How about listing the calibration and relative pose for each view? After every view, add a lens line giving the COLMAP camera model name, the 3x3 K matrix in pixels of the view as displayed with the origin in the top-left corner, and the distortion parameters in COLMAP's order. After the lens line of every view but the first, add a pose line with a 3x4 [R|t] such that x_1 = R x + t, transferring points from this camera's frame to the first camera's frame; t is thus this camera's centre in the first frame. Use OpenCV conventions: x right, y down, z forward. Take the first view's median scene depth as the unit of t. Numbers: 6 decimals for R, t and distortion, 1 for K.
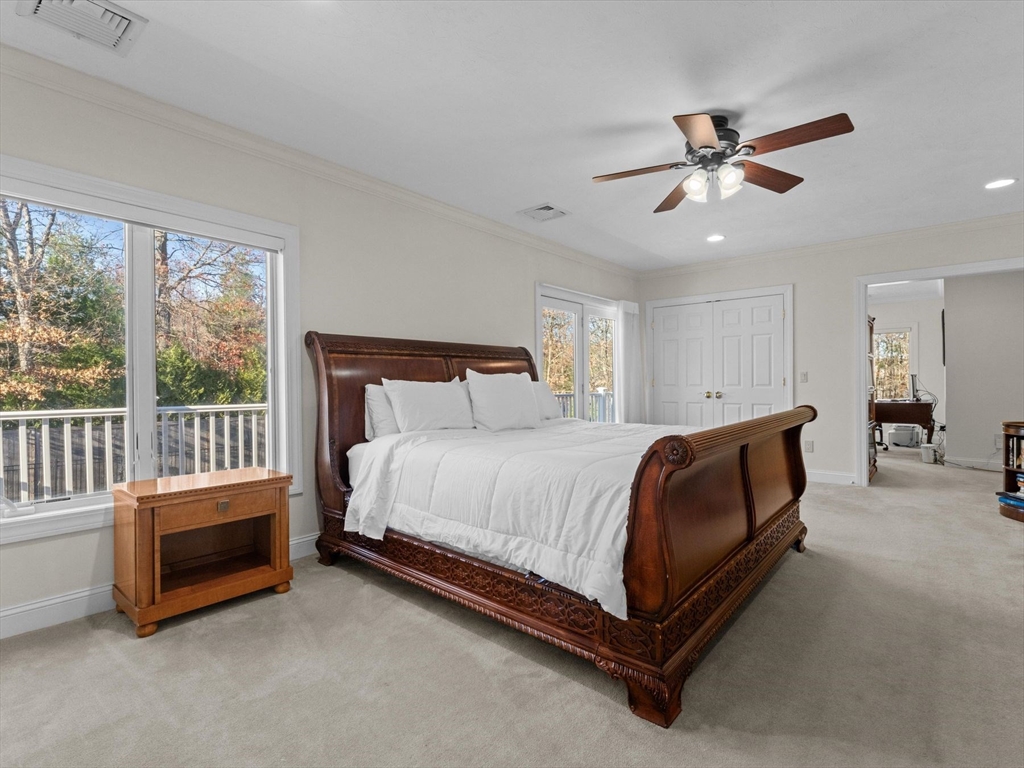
lens RADIAL K [[488.1, 0, 512.0], [0, 488.1, 384.0], [0, 0, 1]] dist [0.013246, -0.000012]
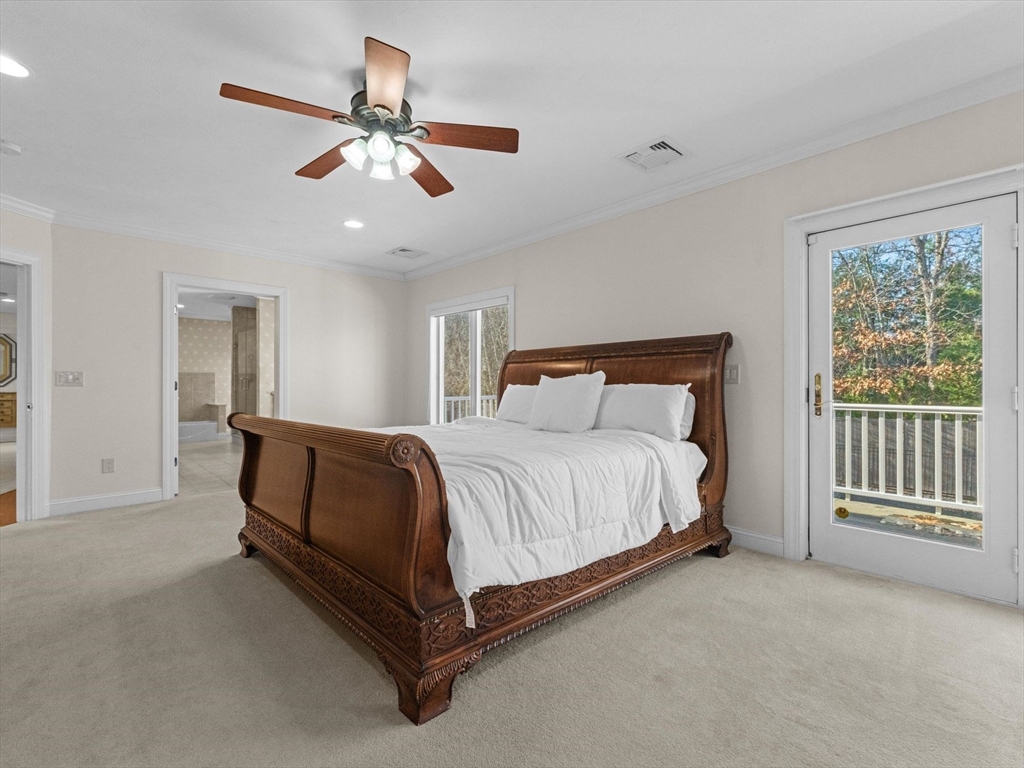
lens RADIAL K [[459.1, 0, 512.0], [0, 459.1, 384.0], [0, 0, 1]] dist [0.001572, 0.000100]
pose [[-0.093462, 0.007608, -0.995594, 0.192907], [0.000373, 0.999971, 0.007607, -0.002654], [0.995623, 0.000339, -0.093462, 0.215148]]
